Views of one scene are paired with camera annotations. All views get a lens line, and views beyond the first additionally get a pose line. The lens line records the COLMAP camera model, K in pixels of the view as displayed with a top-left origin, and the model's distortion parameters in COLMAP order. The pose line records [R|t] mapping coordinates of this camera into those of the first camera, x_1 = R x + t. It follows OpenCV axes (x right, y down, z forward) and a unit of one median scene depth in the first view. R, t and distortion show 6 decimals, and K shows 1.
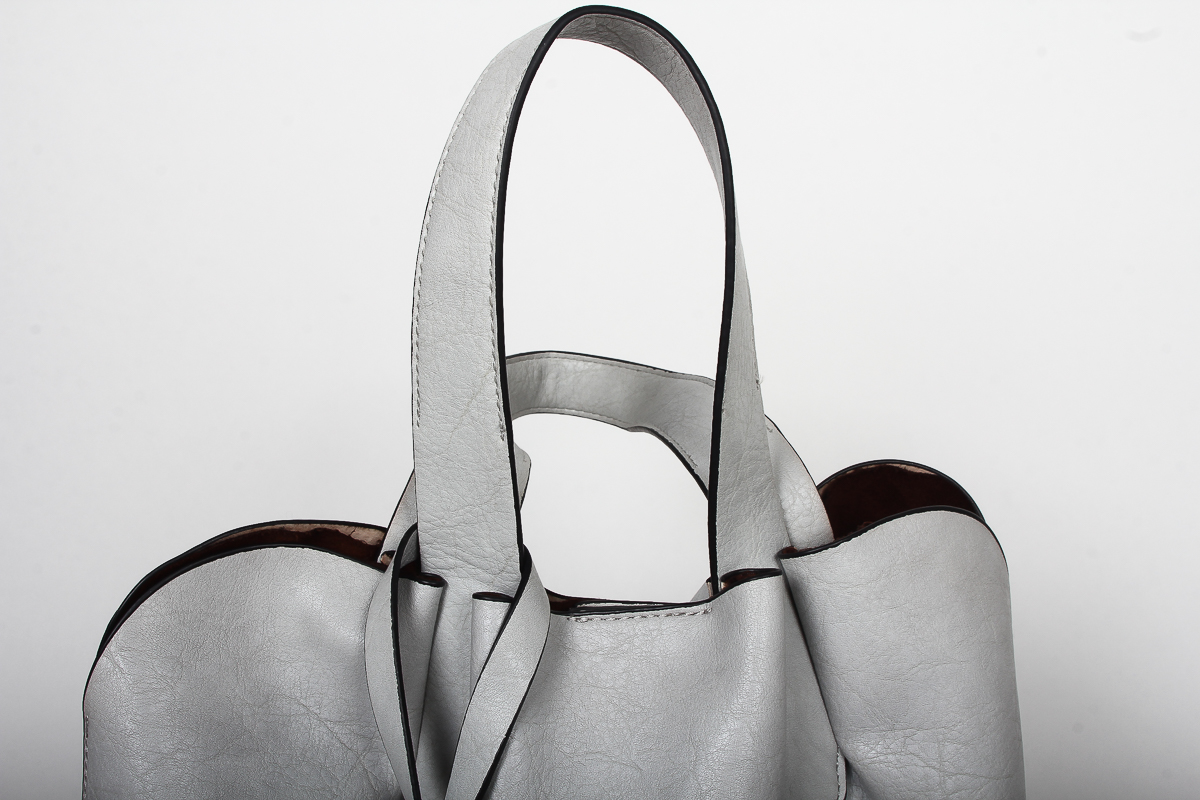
lens RADIAL K [[1383.8, 0, 600.0], [0, 1383.8, 400.0], [0, 0, 1]] dist [-0.085578, -0.011269]
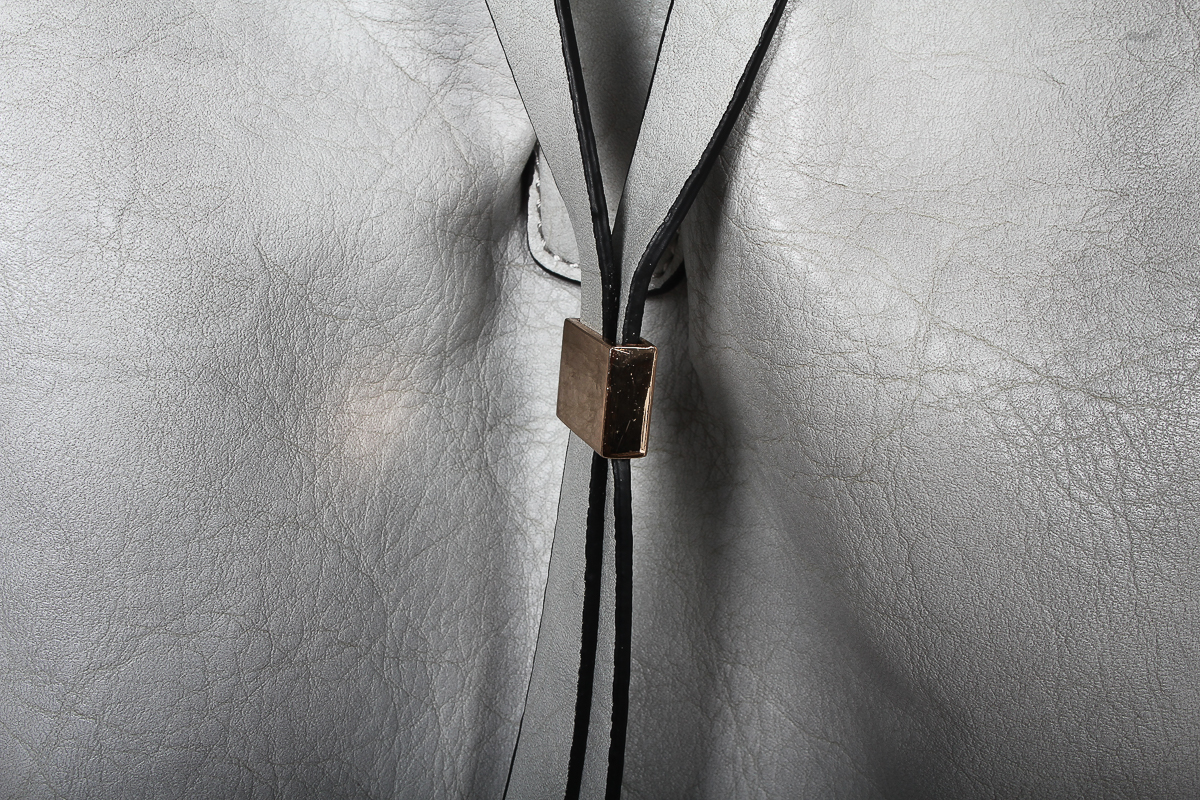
lens RADIAL K [[1383.8, 0, 600.0], [0, 1383.8, 400.0], [0, 0, 1]] dist [-0.085578, -0.011269]
pose [[0.999586, -0.001845, 0.028704, -0.132856], [-0.004869, 0.972692, 0.232050, 0.255353], [-0.028348, -0.232094, 0.972280, 0.509295]]
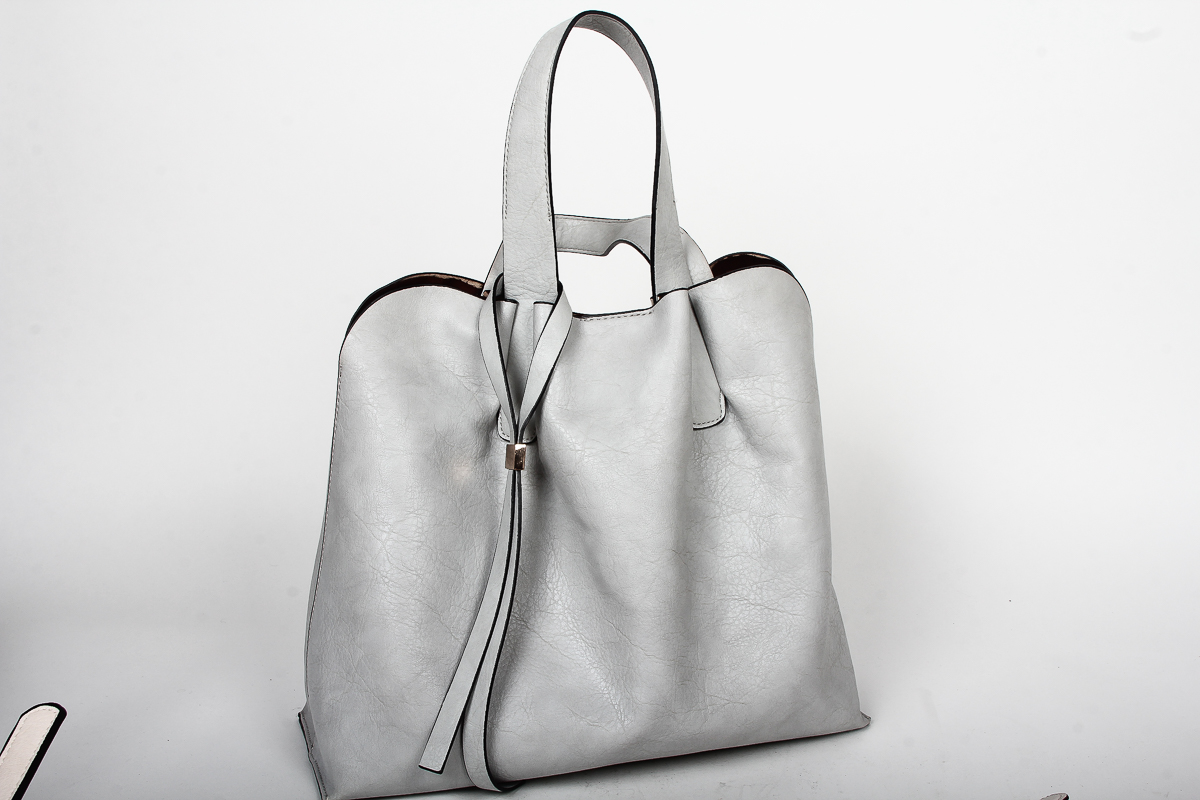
lens RADIAL K [[1383.8, 0, 600.0], [0, 1383.8, 400.0], [0, 0, 1]] dist [-0.085578, -0.011269]
pose [[0.999074, -0.017338, 0.039365, -0.075795], [0.018072, 0.999668, -0.018358, 0.312136], [-0.039034, 0.019052, 0.999056, -0.978106]]
